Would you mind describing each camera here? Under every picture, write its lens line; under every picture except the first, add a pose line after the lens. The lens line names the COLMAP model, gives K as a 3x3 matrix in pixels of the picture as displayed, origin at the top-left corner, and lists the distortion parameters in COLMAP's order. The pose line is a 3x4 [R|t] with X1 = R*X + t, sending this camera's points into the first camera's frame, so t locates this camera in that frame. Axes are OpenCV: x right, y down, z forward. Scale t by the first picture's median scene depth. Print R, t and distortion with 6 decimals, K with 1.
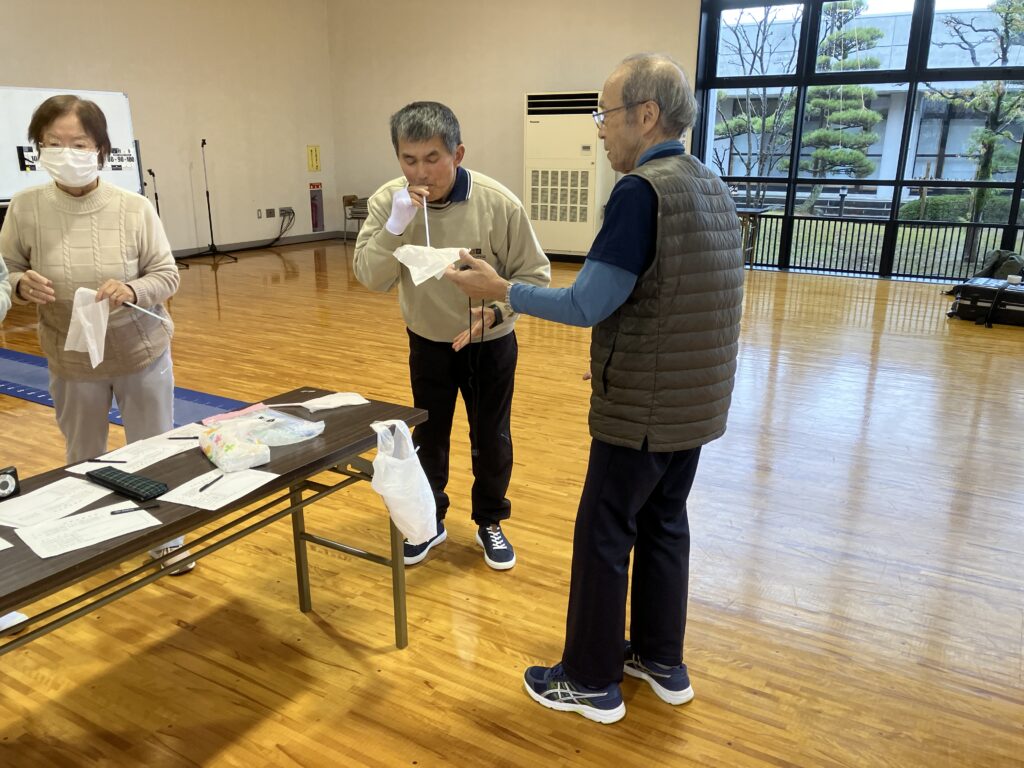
lens RADIAL K [[833.8, 0, 511.5], [0, 833.8, 385.6], [0, 0, 1]] dist [-0.006543, -0.000394]
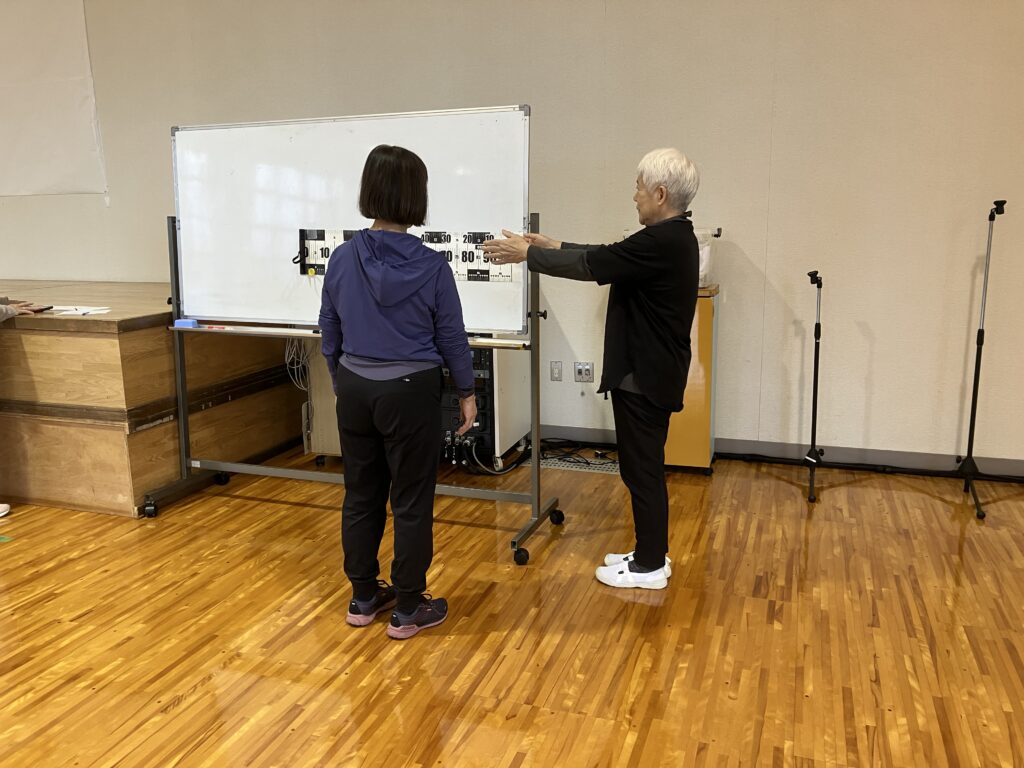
lens RADIAL K [[833.8, 0, 511.5], [0, 833.8, 383.5], [0, 0, 1]] dist [-0.006543, -0.000394]
pose [[0.196054, 0.197280, -0.960543, -0.026927], [-0.254958, 0.956120, 0.144333, -0.273148], [0.946868, 0.216601, 0.237749, 0.914862]]
